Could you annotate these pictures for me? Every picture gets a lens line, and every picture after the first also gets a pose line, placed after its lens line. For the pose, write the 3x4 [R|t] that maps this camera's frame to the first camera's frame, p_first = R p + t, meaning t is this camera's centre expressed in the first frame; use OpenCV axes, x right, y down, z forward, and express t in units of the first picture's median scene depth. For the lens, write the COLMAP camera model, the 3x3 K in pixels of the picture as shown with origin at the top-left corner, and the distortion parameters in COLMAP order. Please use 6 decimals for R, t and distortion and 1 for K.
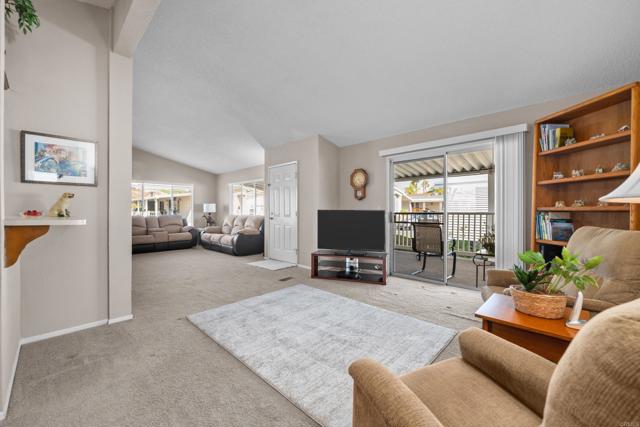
lens RADIAL K [[254.8, 0, 318.1], [0, 254.8, 208.2], [0, 0, 1]] dist [0.000847, -0.000096]
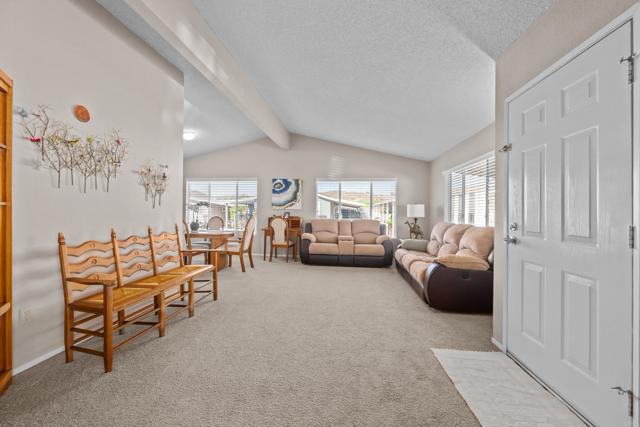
lens RADIAL K [[254.8, 0, 318.1], [0, 254.8, 207.4], [0, 0, 1]] dist [0.000847, -0.000096]
pose [[0.605673, -0.007575, -0.795678, -0.050484], [-0.004853, 0.999901, -0.013213, 0.000555], [0.795699, 0.011865, 0.605576, 0.429774]]
